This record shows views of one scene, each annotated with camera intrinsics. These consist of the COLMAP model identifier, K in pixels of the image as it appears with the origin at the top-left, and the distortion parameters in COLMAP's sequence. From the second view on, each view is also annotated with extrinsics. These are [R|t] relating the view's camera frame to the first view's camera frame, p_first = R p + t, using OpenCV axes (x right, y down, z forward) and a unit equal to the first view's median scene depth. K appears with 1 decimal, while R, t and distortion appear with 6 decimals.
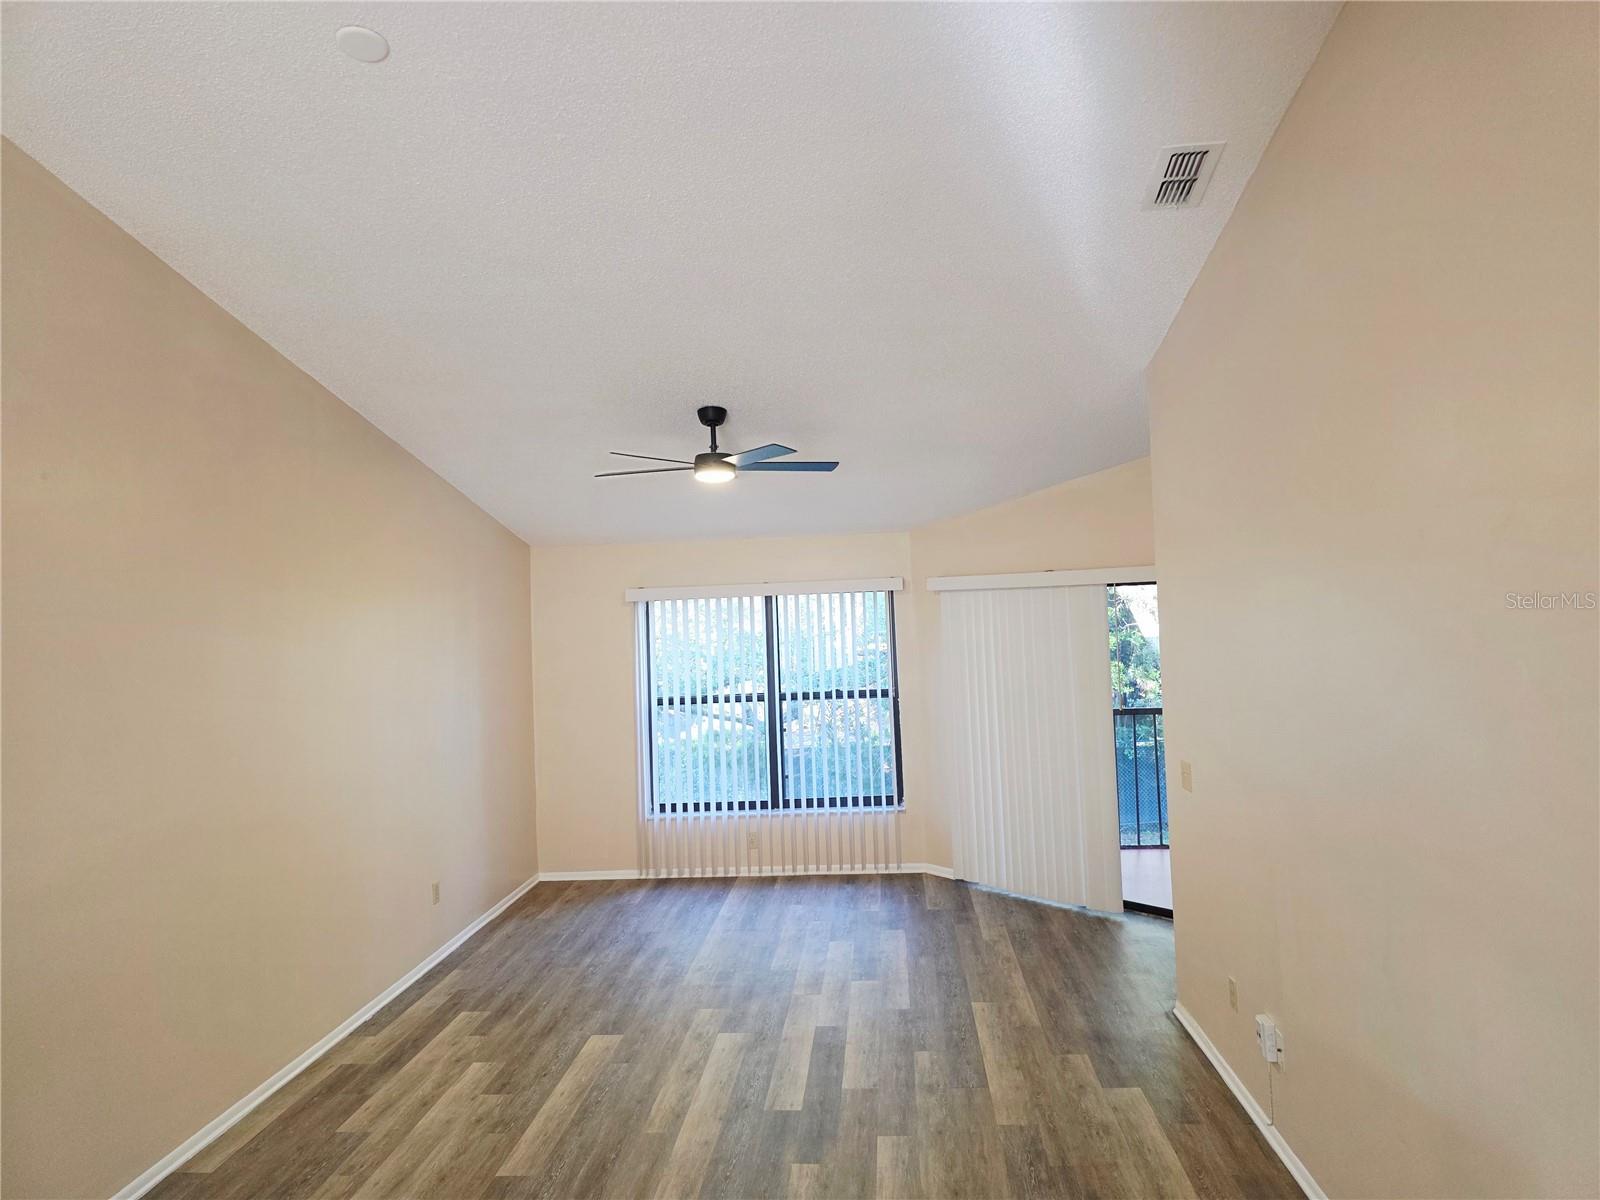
lens RADIAL K [[1068.3, 0, 809.0], [0, 1068.3, 557.1], [0, 0, 1]] dist [0.065279, -0.048060]
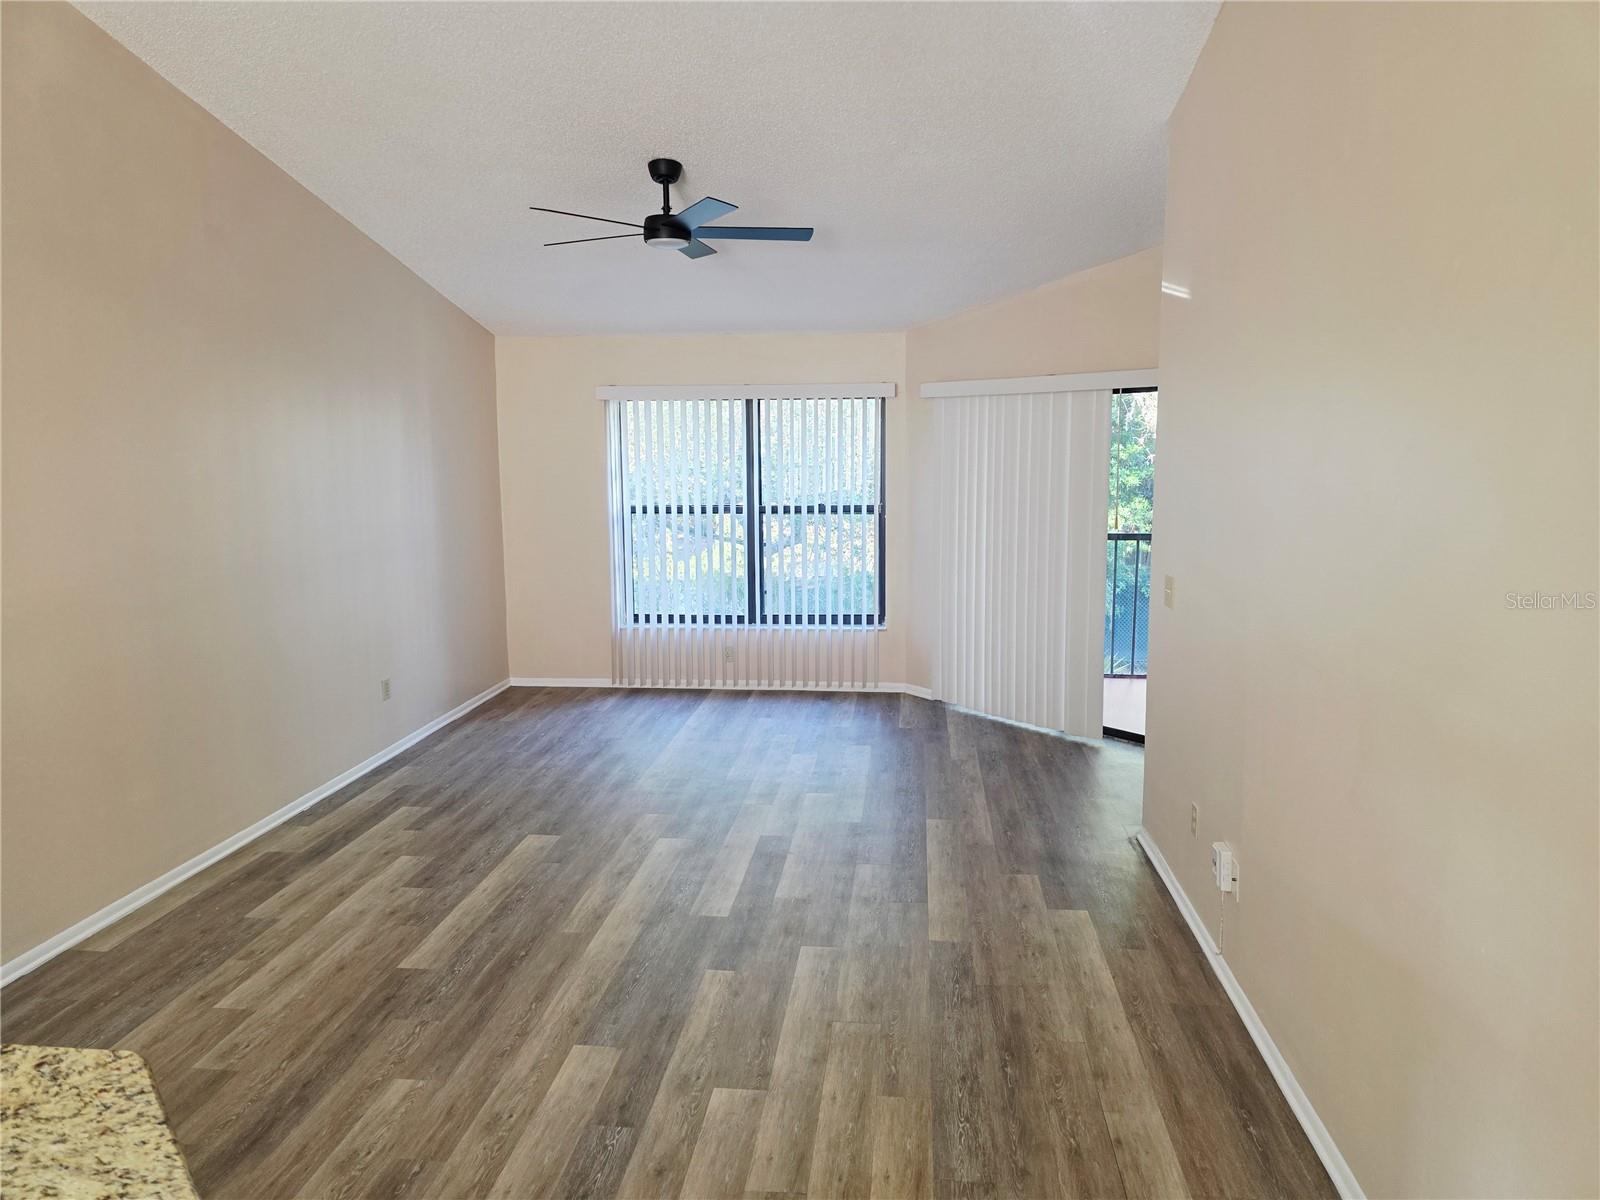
lens RADIAL K [[1066.4, 0, 802.9], [0, 1066.4, 579.3], [0, 0, 1]] dist [0.097028, -0.094795]
pose [[0.998934, 0.035770, -0.029180, 0.059472], [-0.030119, 0.984062, 0.175256, 0.037614], [0.034984, -0.174190, 0.984090, 0.091631]]
